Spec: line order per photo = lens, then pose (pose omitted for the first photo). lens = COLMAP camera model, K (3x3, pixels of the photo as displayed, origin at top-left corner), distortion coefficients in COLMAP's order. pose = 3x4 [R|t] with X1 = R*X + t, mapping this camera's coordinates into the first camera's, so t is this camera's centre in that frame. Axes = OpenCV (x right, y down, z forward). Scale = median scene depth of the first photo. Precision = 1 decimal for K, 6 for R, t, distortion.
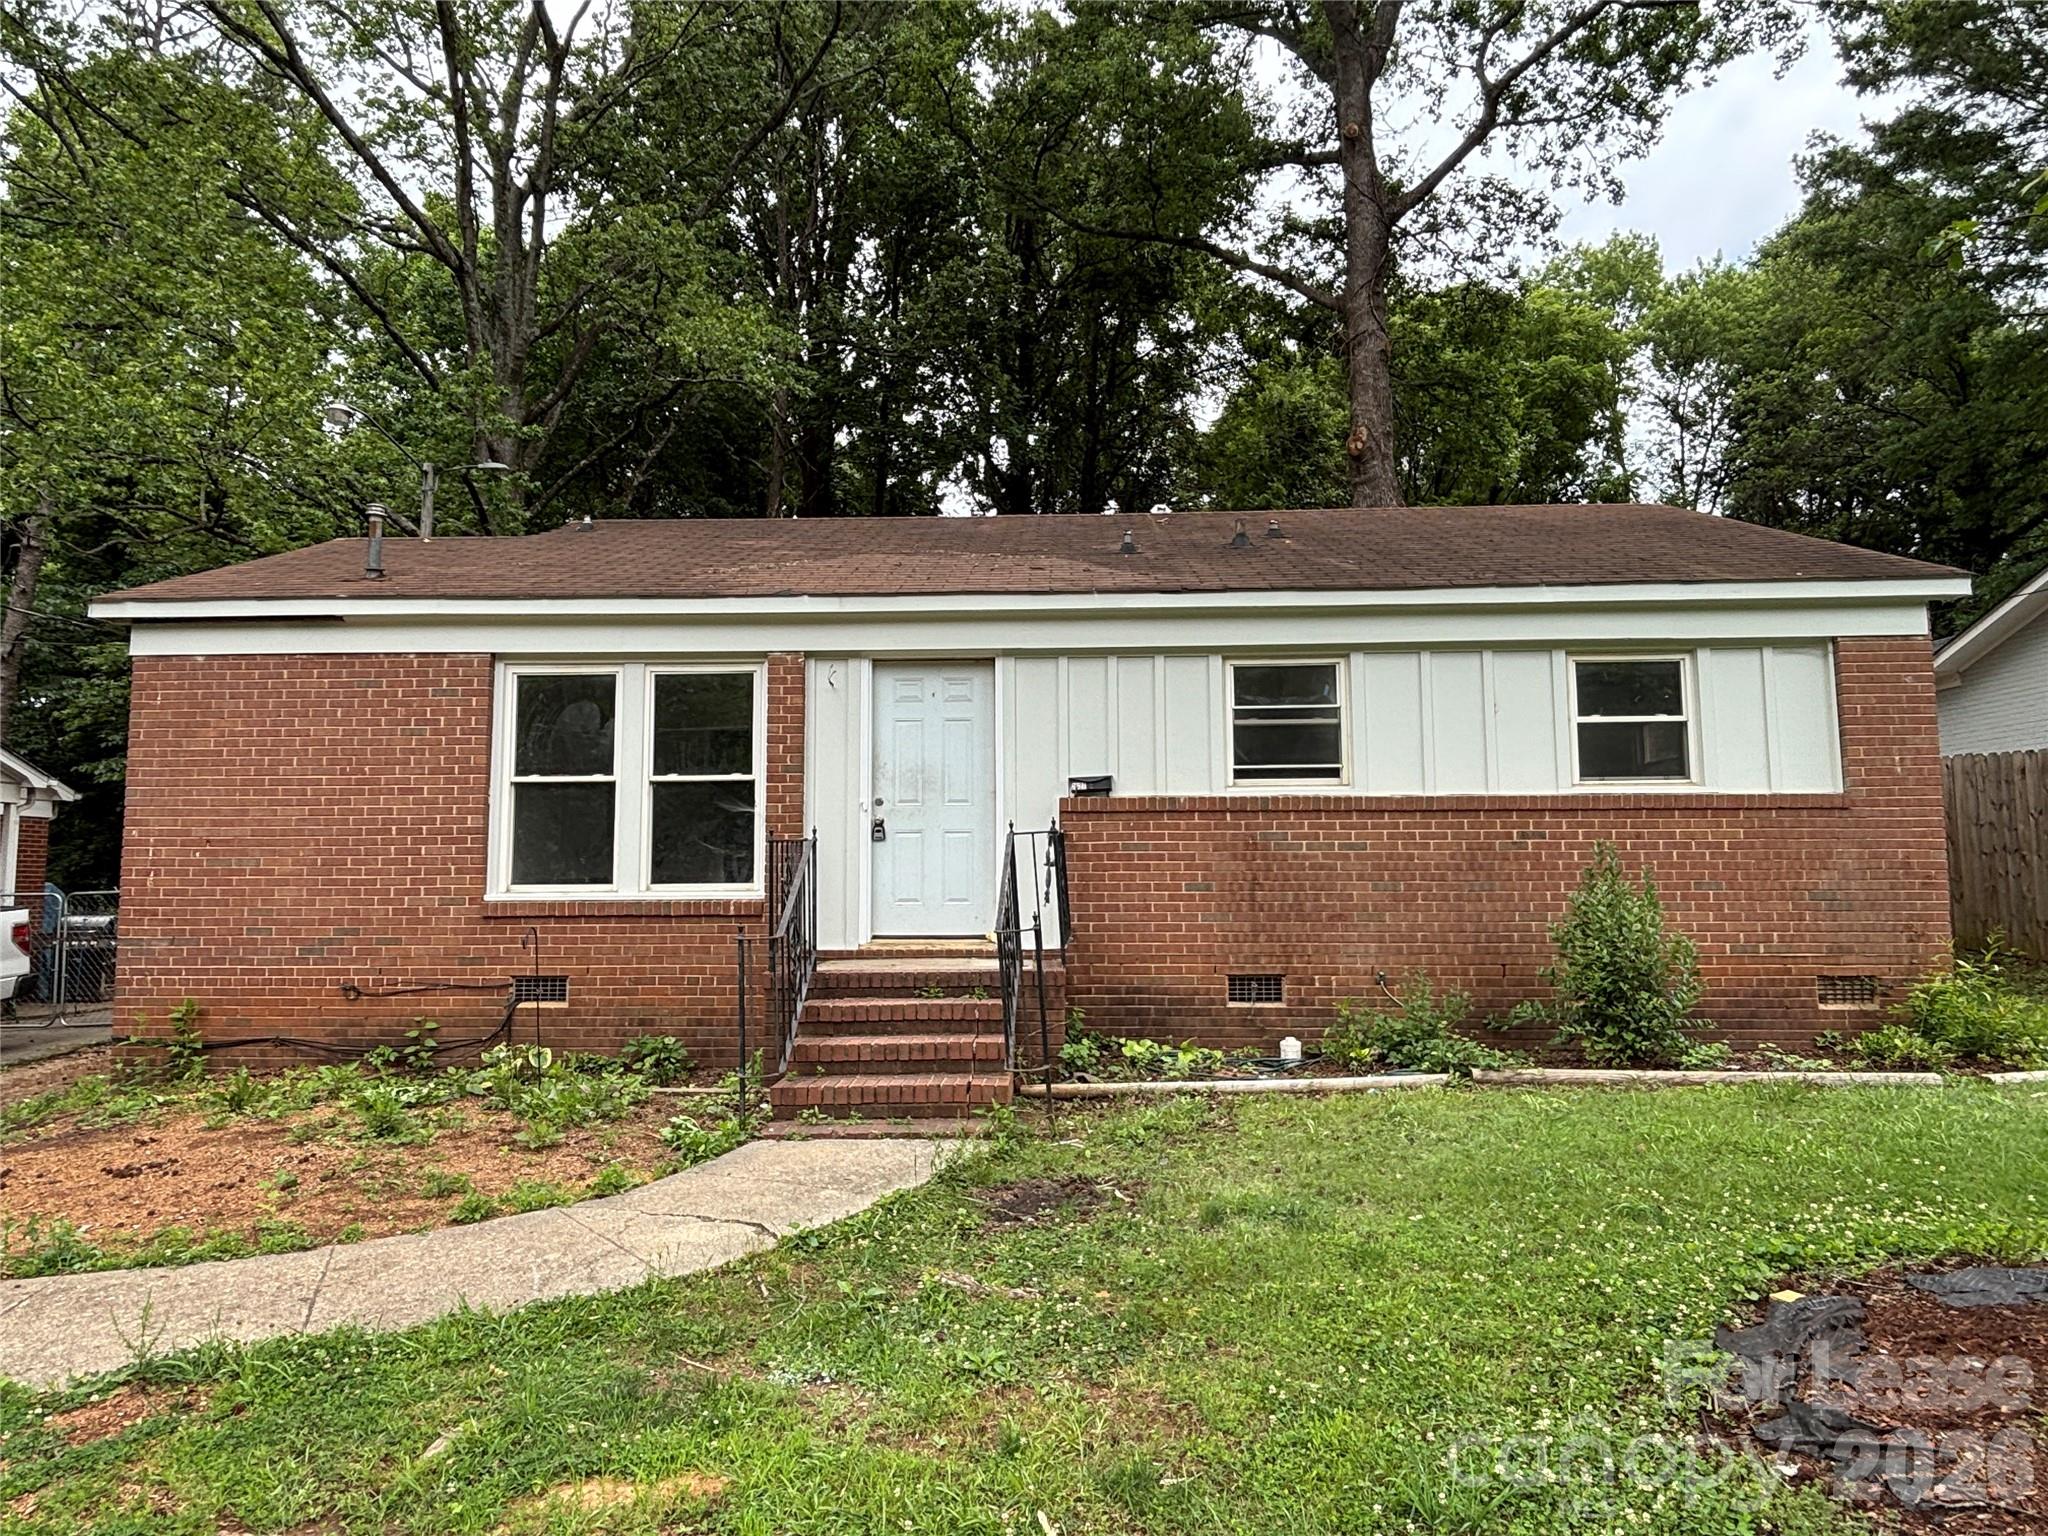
lens RADIAL K [[1243.7, 0, 1006.5], [0, 1243.7, 764.2], [0, 0, 1]] dist [0.008797, -0.004442]
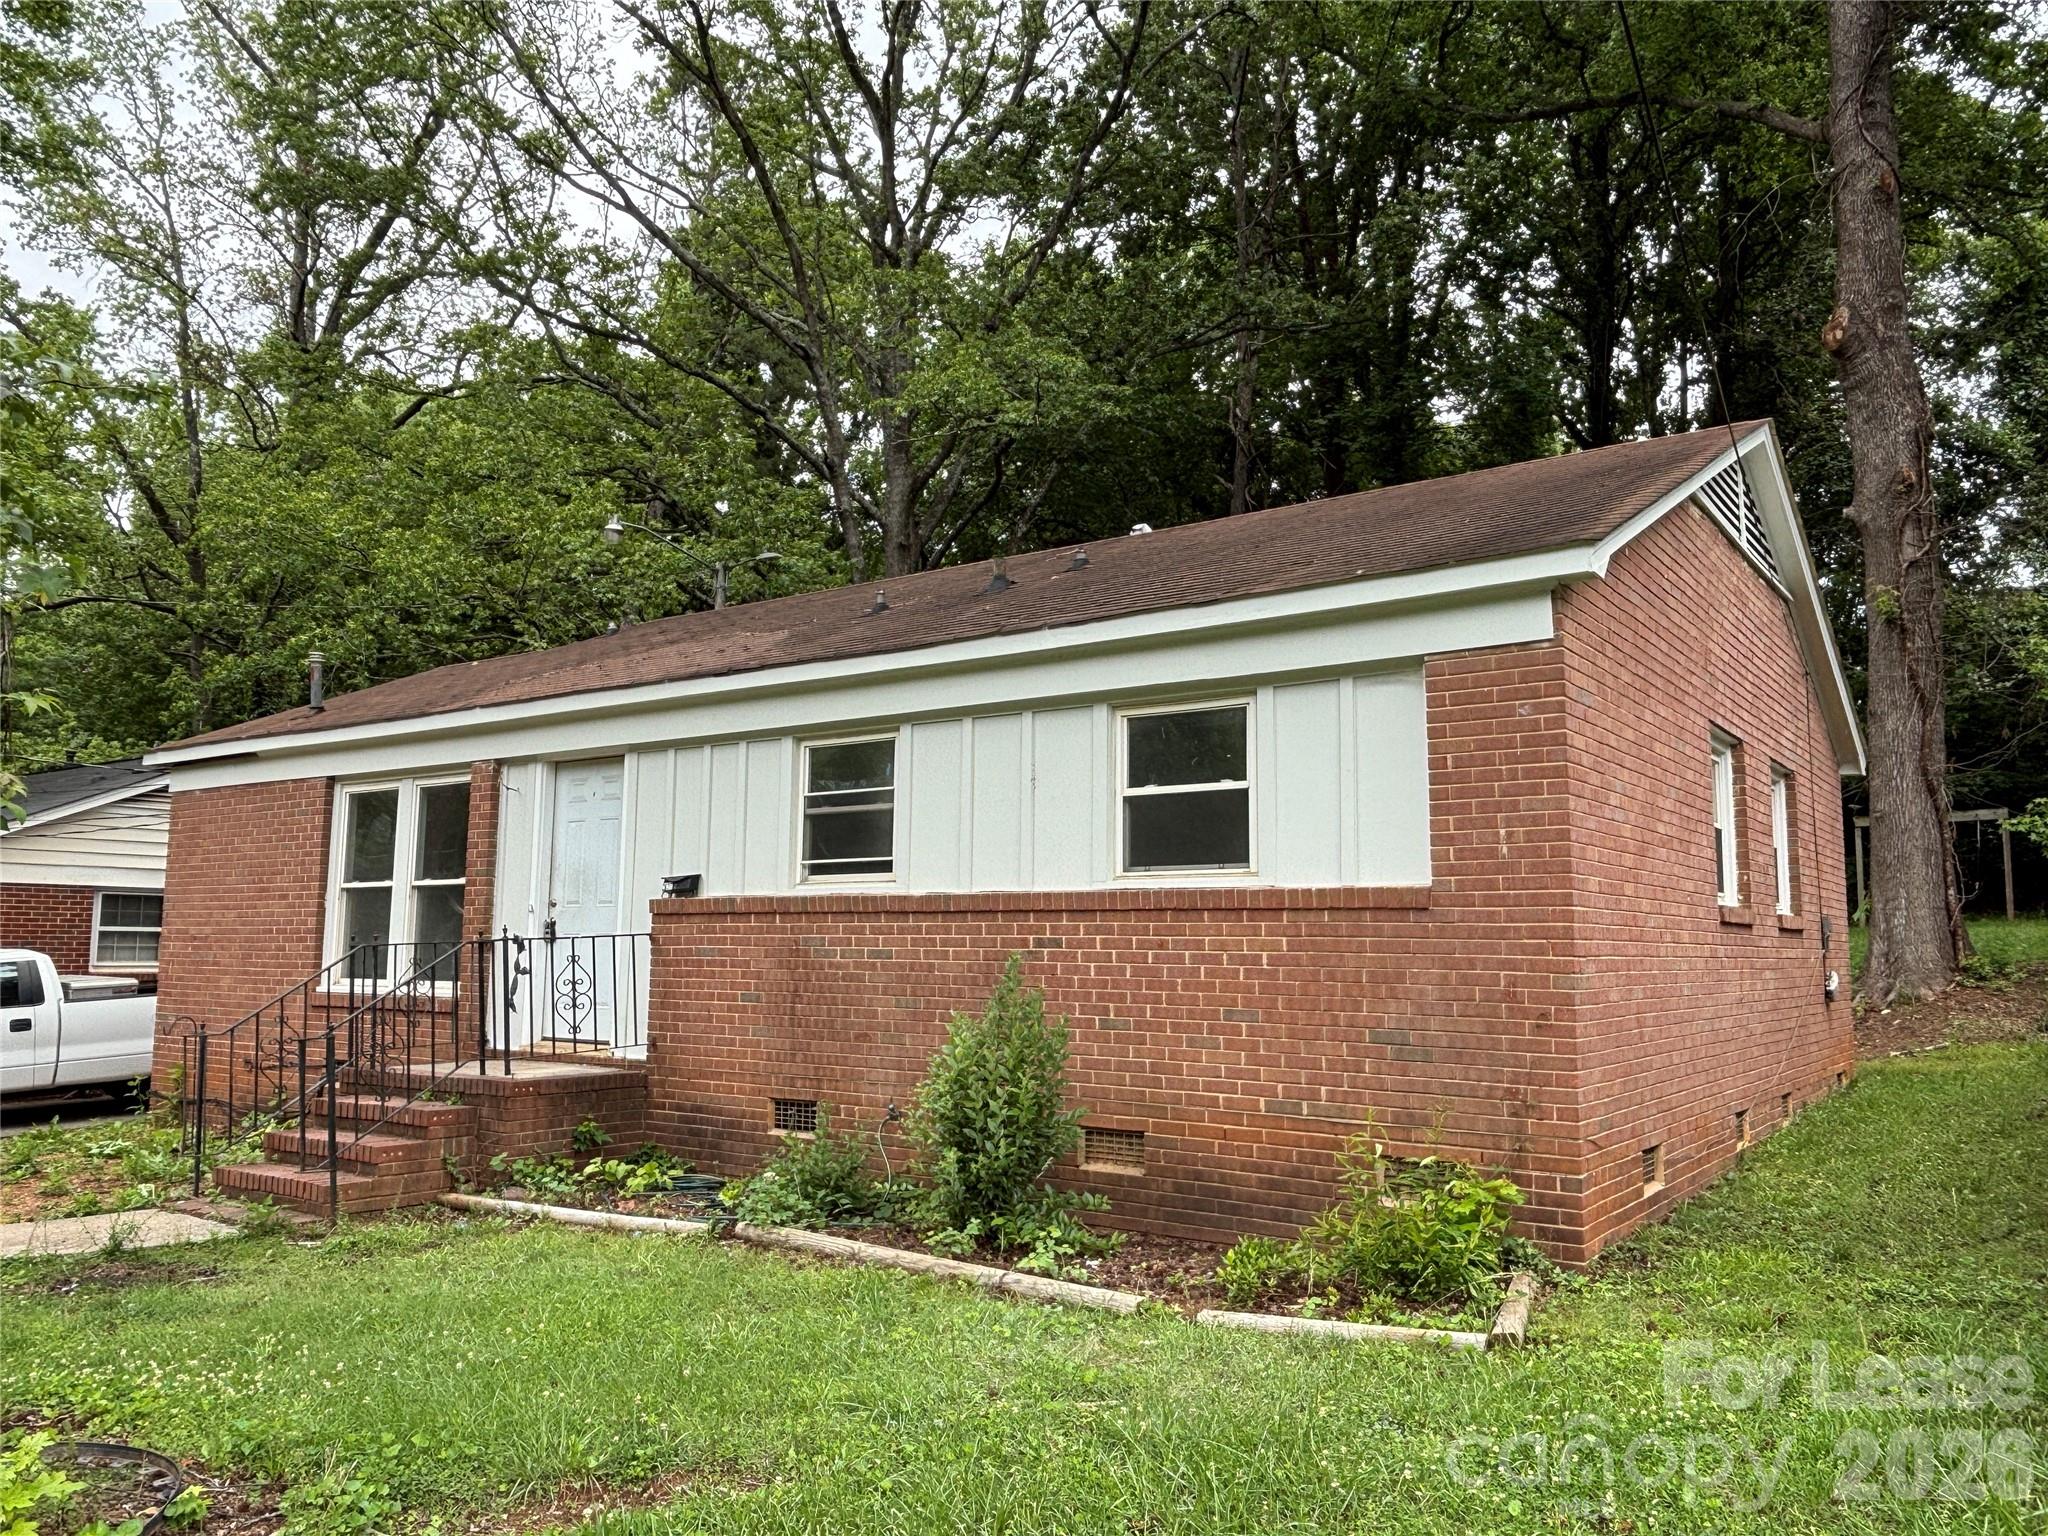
lens RADIAL K [[1525.2, 0, 1014.9], [0, 1525.2, 770.1], [0, 0, 1]] dist [0.035622, -0.008656]
pose [[0.828627, -0.053468, -0.557242, 0.917017], [0.037184, 0.998487, -0.040513, -0.013738], [0.558565, 0.012850, 0.829361, 0.179727]]
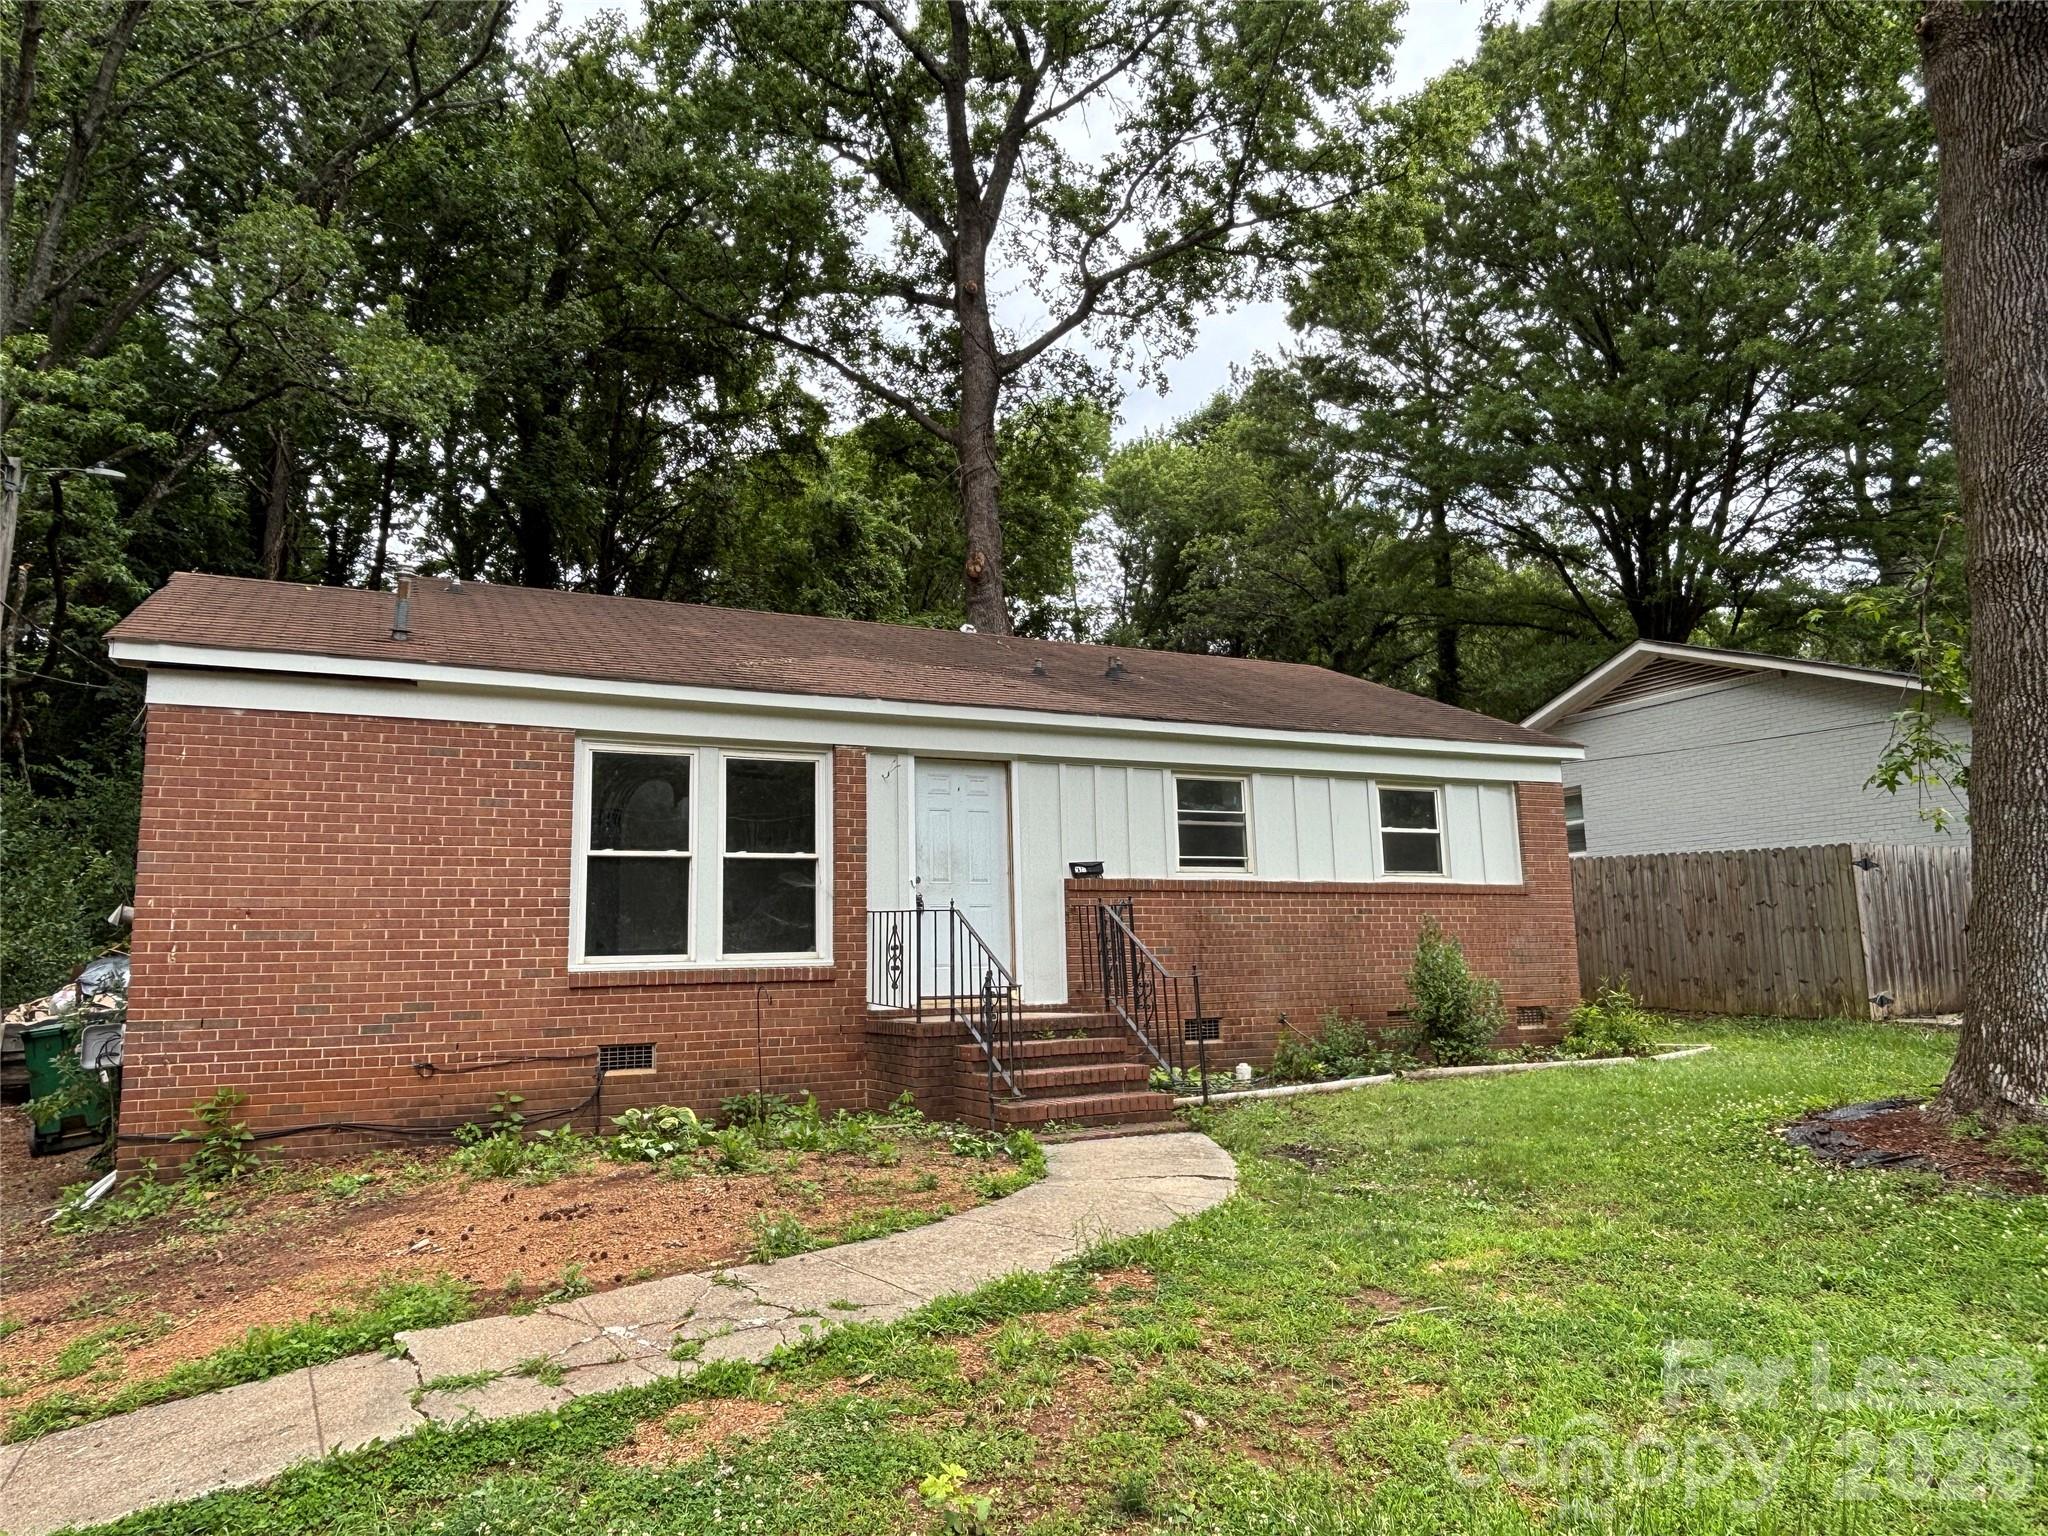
lens RADIAL K [[1345.9, 0, 1016.7], [0, 1345.9, 767.7], [0, 0, 1]] dist [0.036599, -0.042262]
pose [[0.879930, 0.055146, 0.471892, -0.624884], [-0.024226, 0.997157, -0.071354, 0.013306], [-0.474485, 0.051354, 0.878764, -0.148790]]
